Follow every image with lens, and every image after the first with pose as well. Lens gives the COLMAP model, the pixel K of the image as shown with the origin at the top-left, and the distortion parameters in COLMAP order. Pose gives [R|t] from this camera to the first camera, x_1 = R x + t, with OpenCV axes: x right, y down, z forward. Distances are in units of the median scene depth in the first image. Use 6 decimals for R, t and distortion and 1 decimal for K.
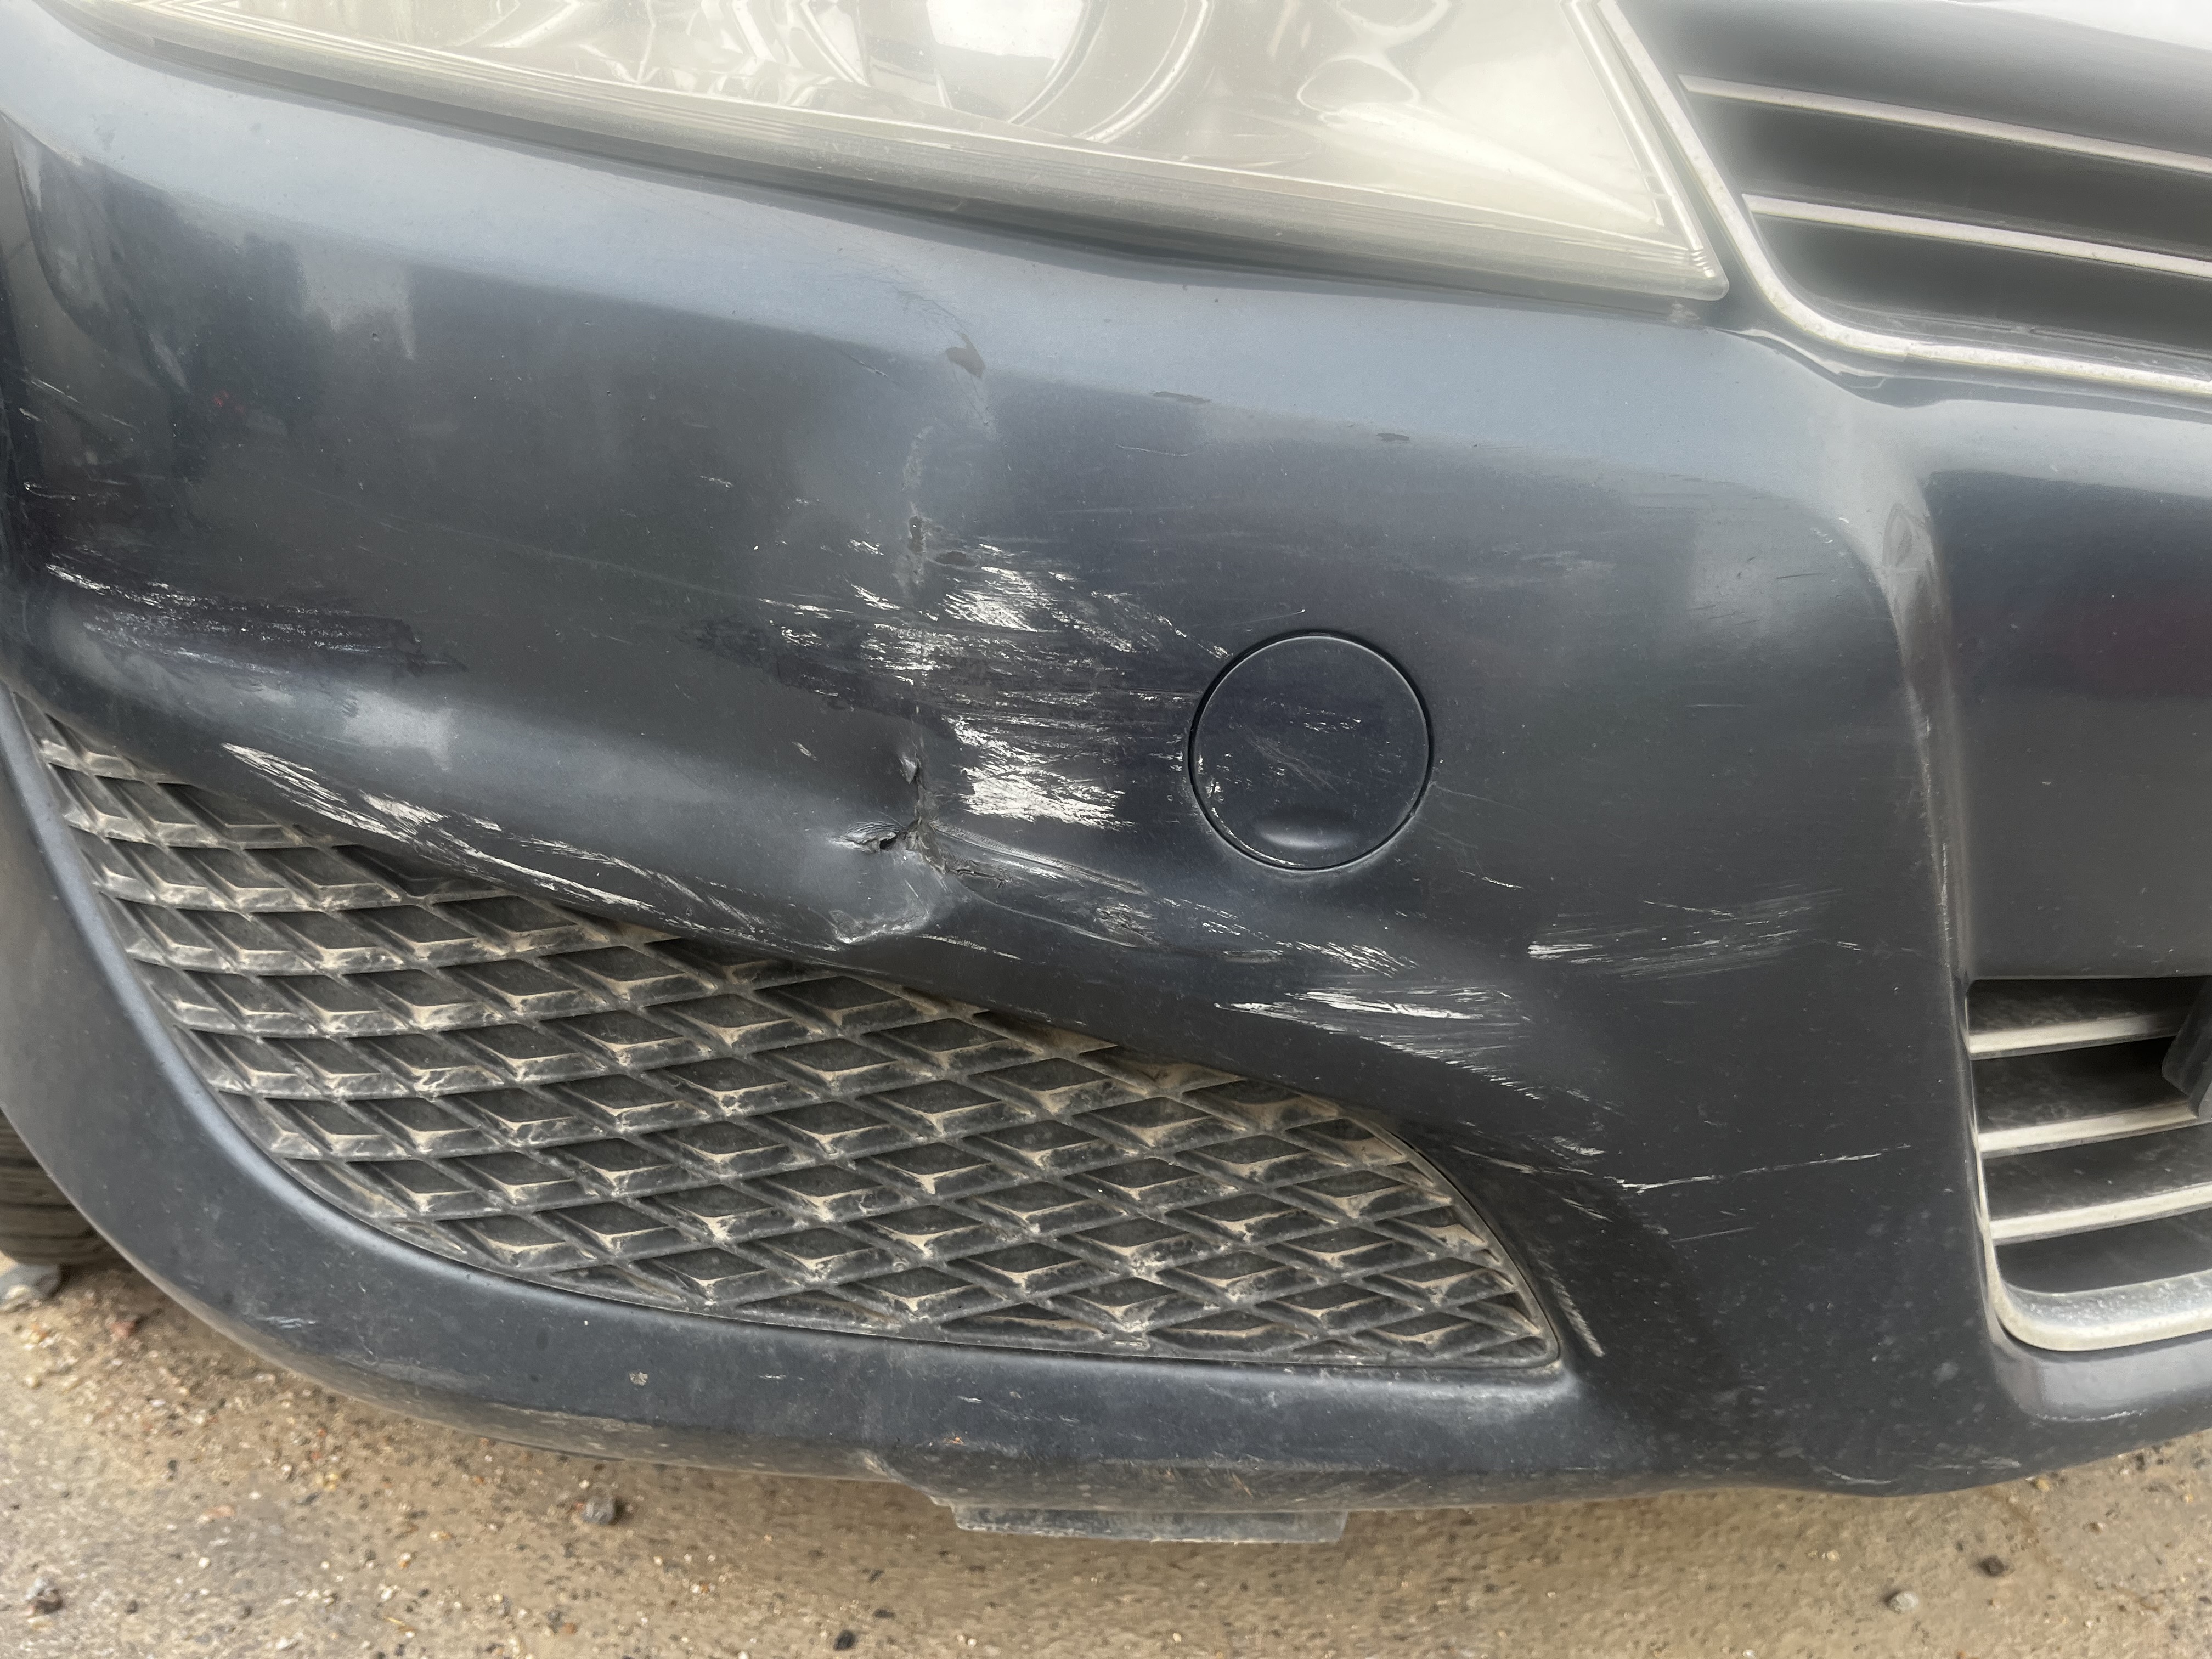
lens RADIAL K [[1639.4, 0, 1106.0], [0, 1639.4, 829.5], [0, 0, 1]] dist [-0.003995, -0.012368]
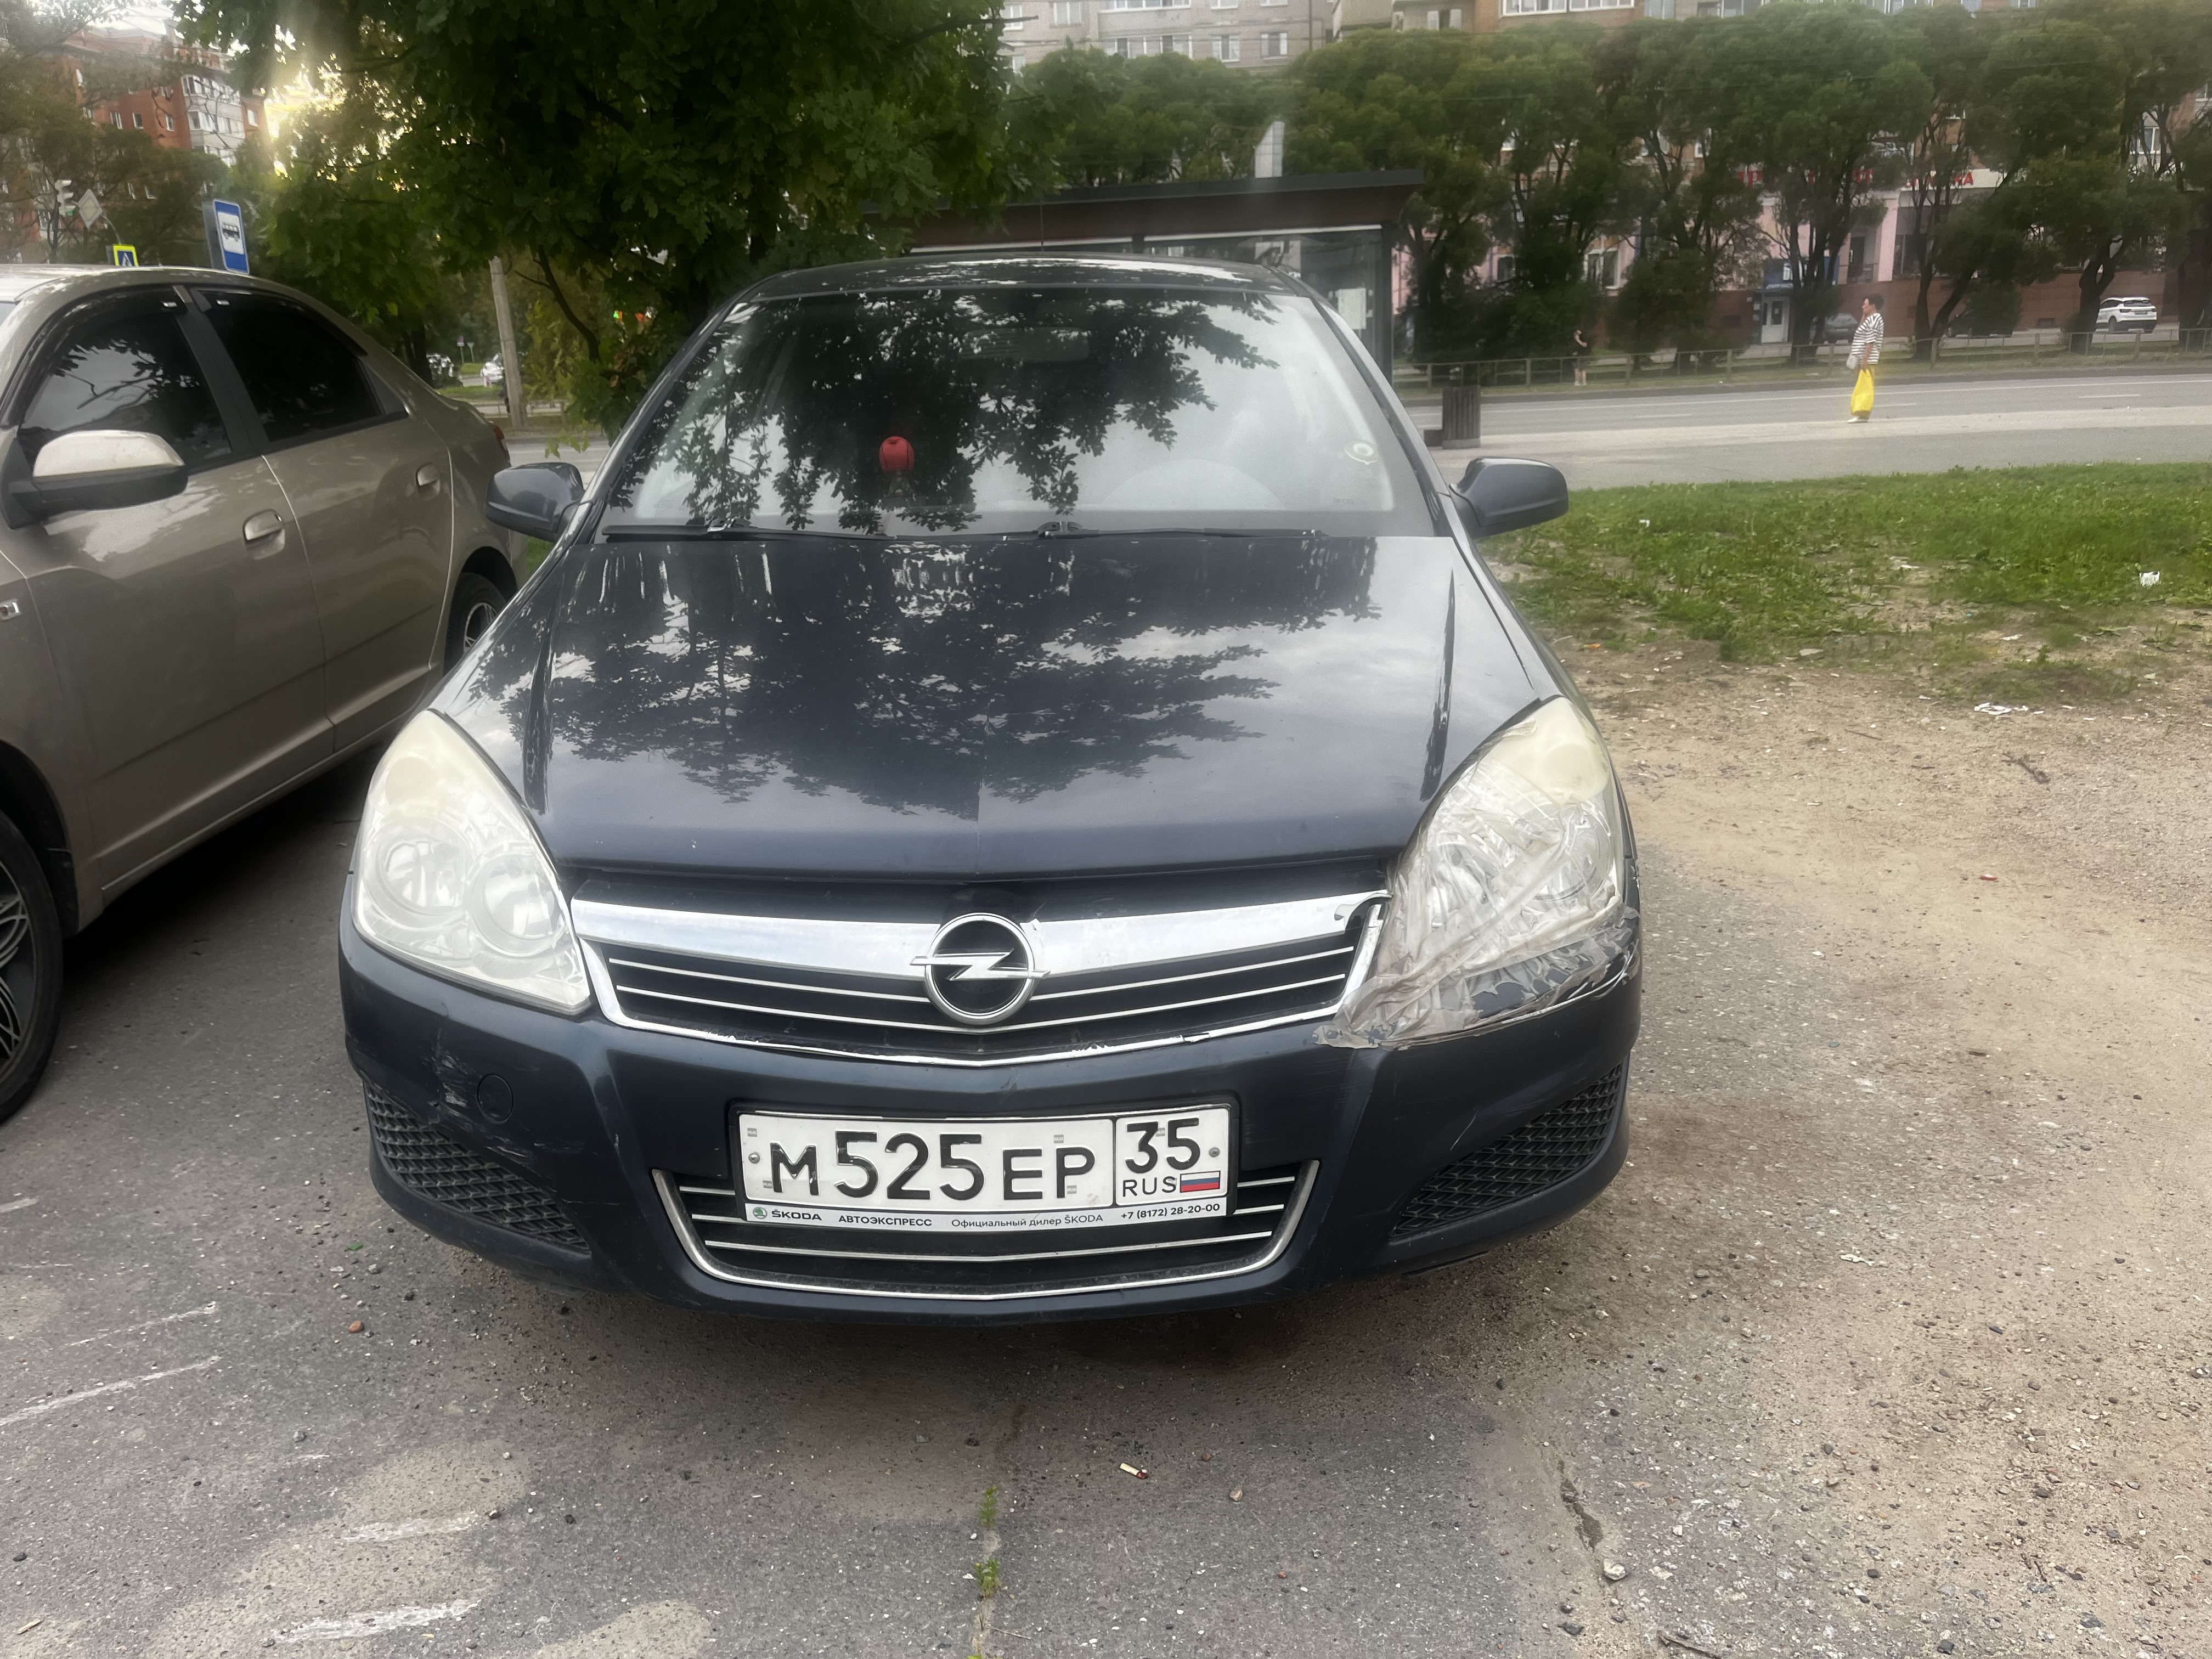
lens RADIAL K [[1639.4, 0, 1106.0], [0, 1639.4, 829.5], [0, 0, 1]] dist [-0.003995, -0.012368]
pose [[0.884161, 0.052617, -0.464210, 4.016629], [-0.097319, 0.992583, -0.072852, -0.673181], [0.456934, 0.109590, 0.882724, -2.634312]]
